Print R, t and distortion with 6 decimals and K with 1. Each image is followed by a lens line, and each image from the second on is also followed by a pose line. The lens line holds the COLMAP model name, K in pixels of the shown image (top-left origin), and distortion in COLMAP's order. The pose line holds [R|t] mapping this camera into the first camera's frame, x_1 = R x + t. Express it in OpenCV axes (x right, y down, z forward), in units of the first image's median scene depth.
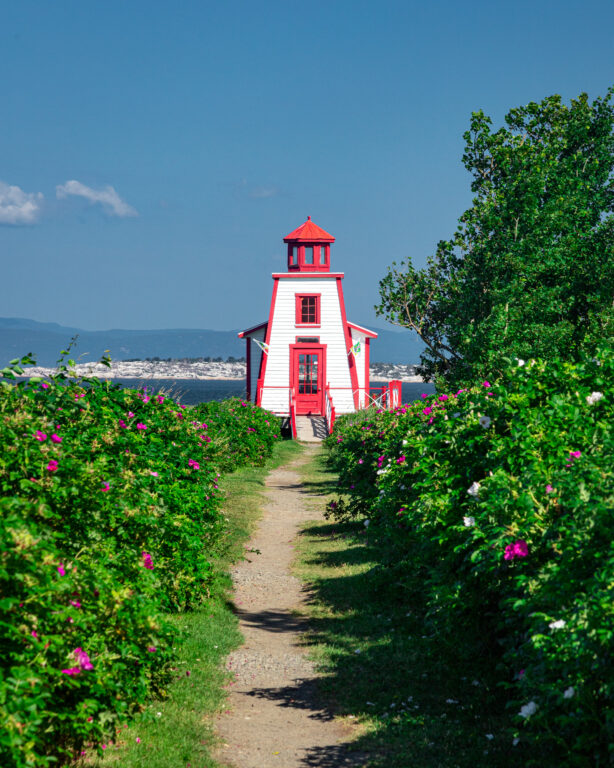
lens RADIAL K [[3386.6, 0, 307.1], [0, 3386.6, 384.0], [0, 0, 1]] dist [-0.278390, 0.000000]
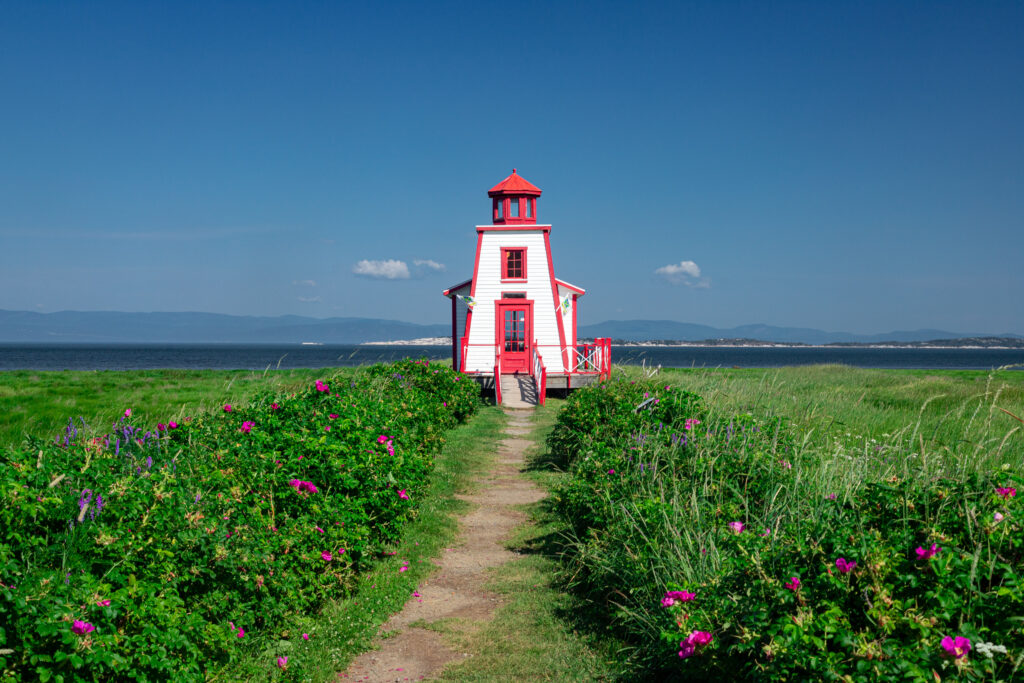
lens RADIAL K [[1249.2, 0, 511.5], [0, 1249.2, 348.9], [0, 0, 1]] dist [0.011847, 0.000000]
pose [[0.999961, -0.008267, -0.003169, 0.000490], [0.008272, 0.999965, 0.001304, 0.001610], [0.003158, -0.001330, 0.999994, 0.645929]]
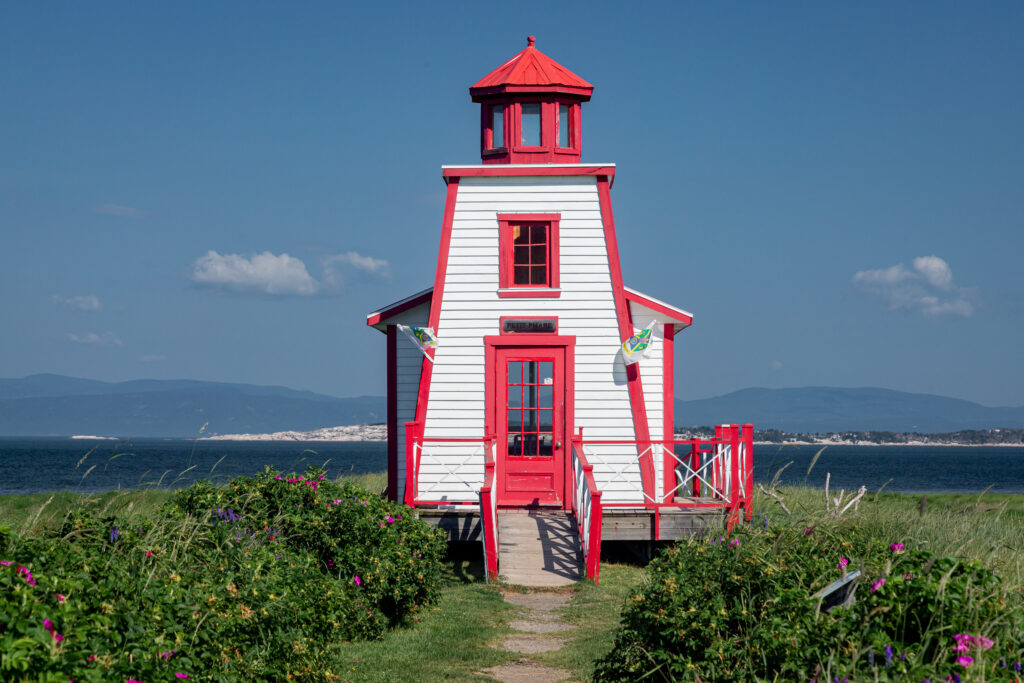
lens RADIAL K [[2743.1, 0, 512.0], [0, 2743.1, 339.9], [0, 0, 1]] dist [0.002857, 0.000000]
pose [[0.999921, -0.006292, -0.010857, 0.001750], [0.005865, 0.999225, -0.038919, 0.001758], [0.011094, 0.038852, 0.999183, 0.663202]]
